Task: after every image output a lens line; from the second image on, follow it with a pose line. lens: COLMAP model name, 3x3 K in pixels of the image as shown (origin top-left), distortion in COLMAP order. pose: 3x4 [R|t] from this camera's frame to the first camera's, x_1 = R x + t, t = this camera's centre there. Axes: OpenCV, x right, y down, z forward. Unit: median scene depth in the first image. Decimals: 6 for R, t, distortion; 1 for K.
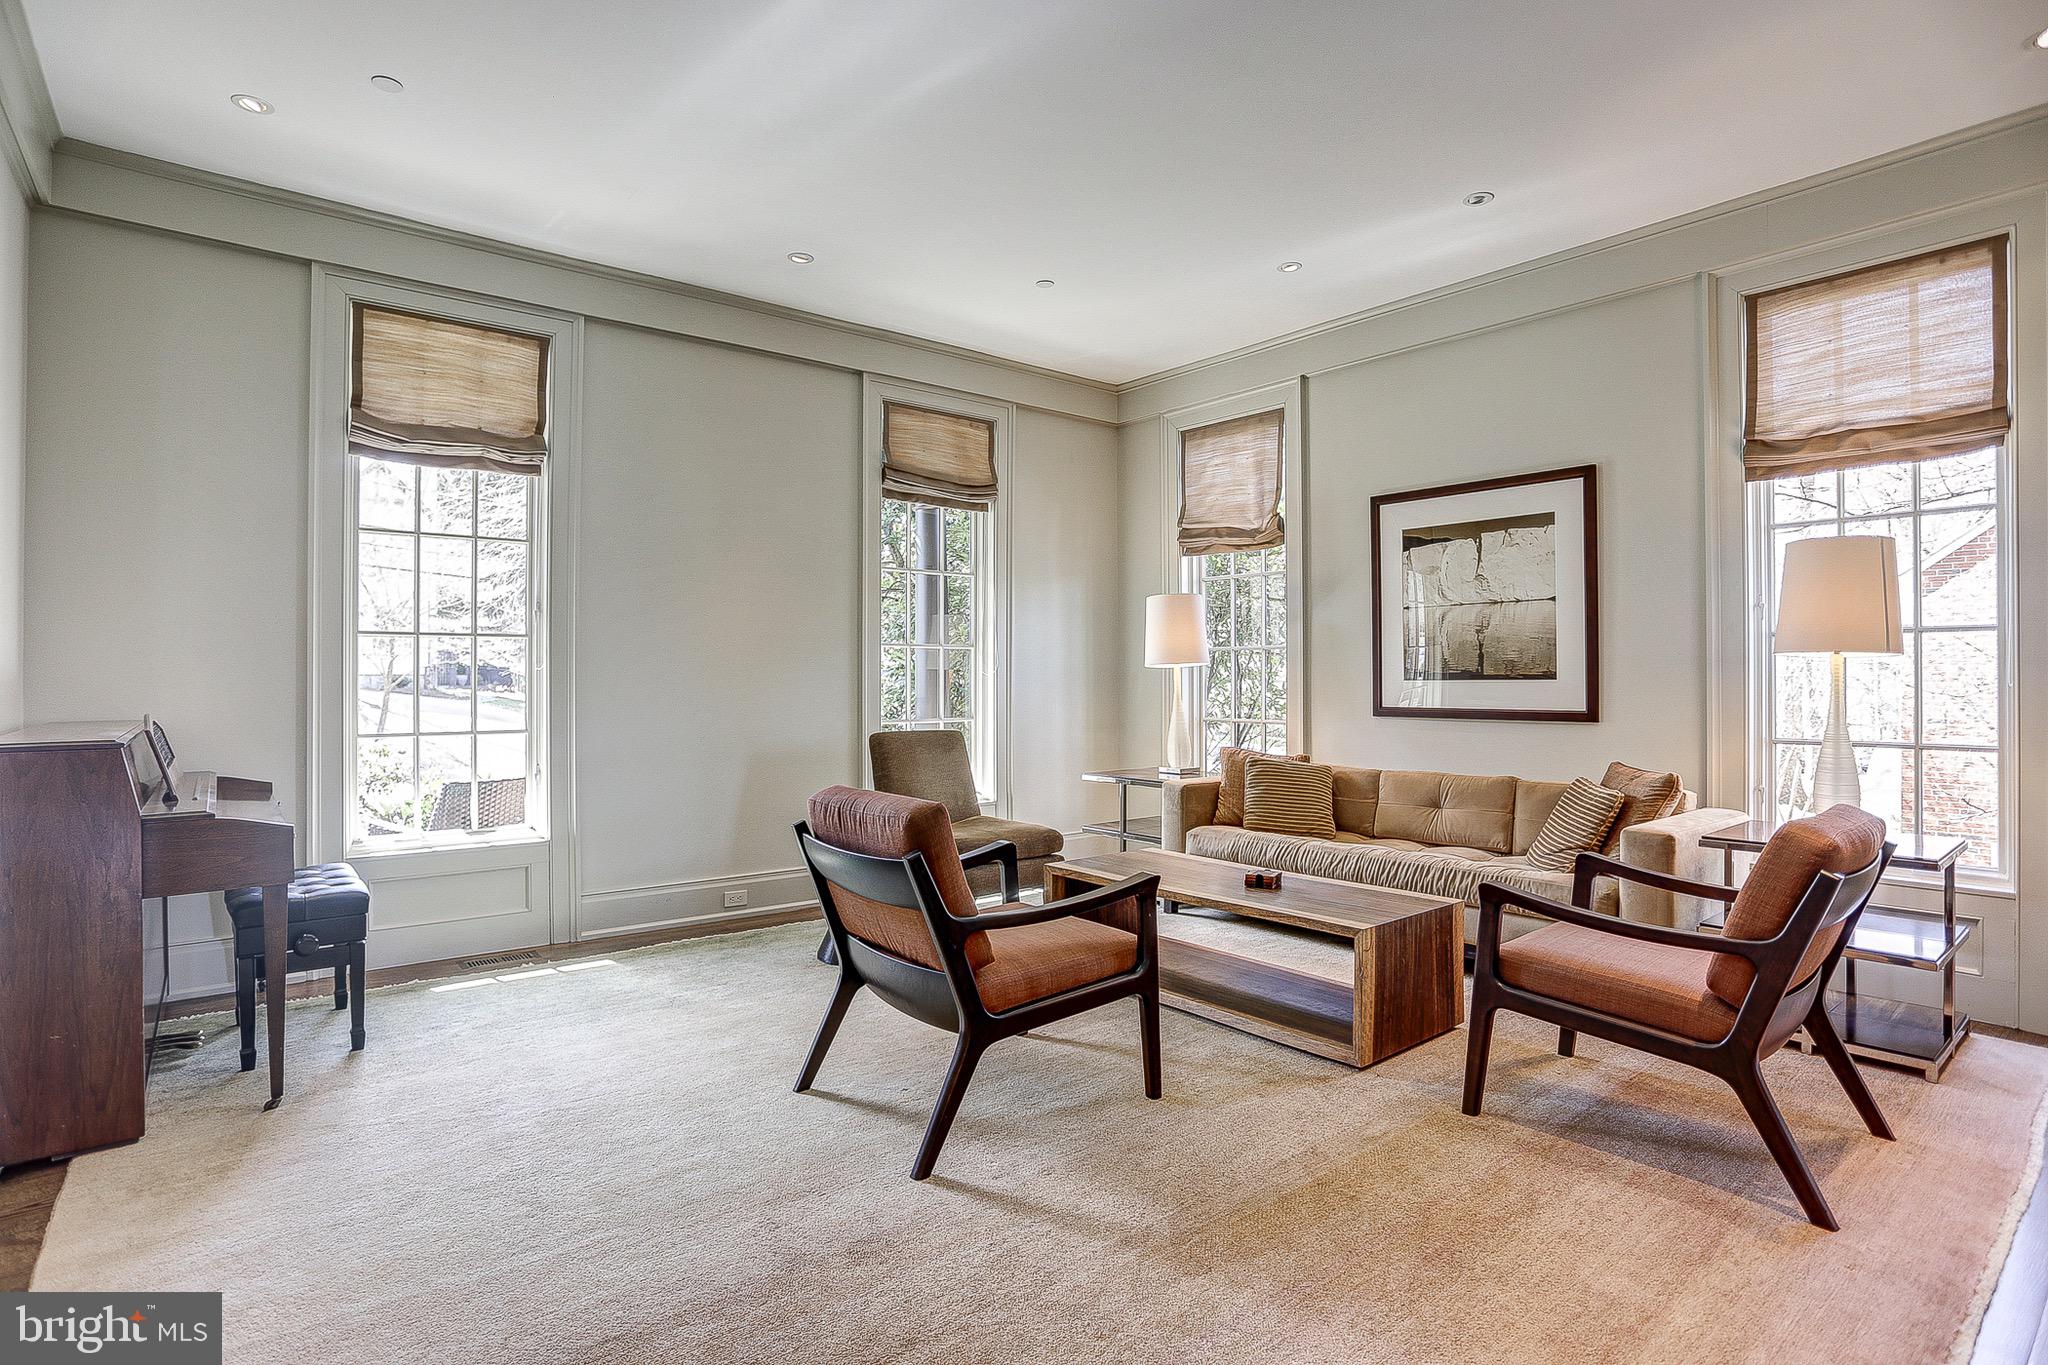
lens RADIAL K [[1010.3, 0, 987.3], [0, 1010.3, 669.7], [0, 0, 1]] dist [-0.004960, -0.000417]
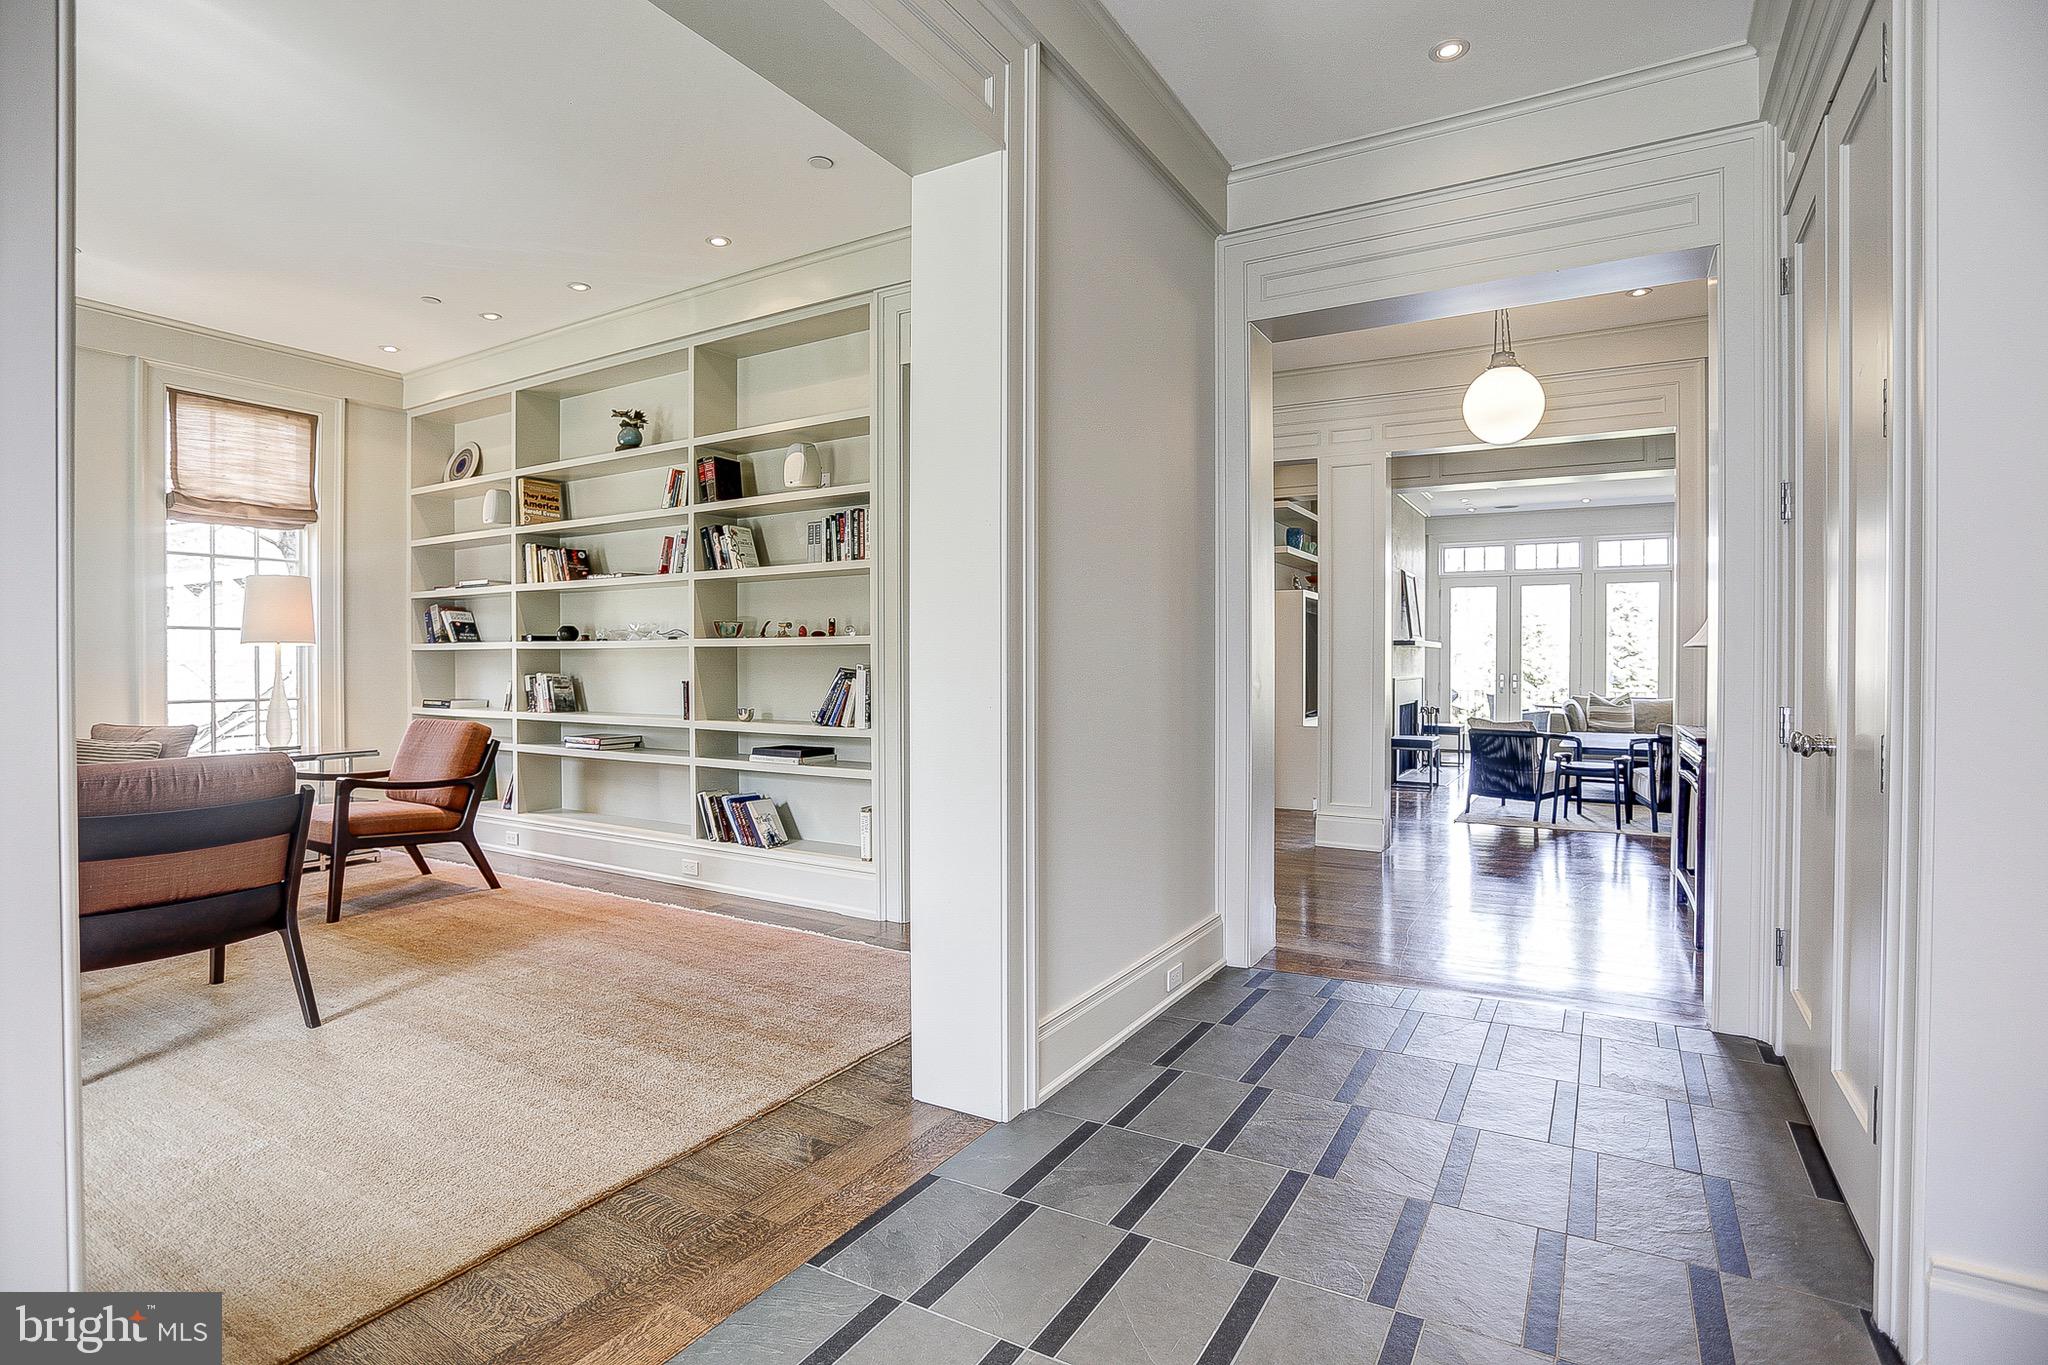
lens RADIAL K [[1010.3, 0, 987.3], [0, 1010.3, 669.7], [0, 0, 1]] dist [-0.004960, -0.000417]
pose [[-0.305479, -0.004366, 0.952189, -0.820060], [-0.006739, 0.999974, 0.002423, 0.012102], [-0.952175, -0.005677, -0.305501, 0.290235]]
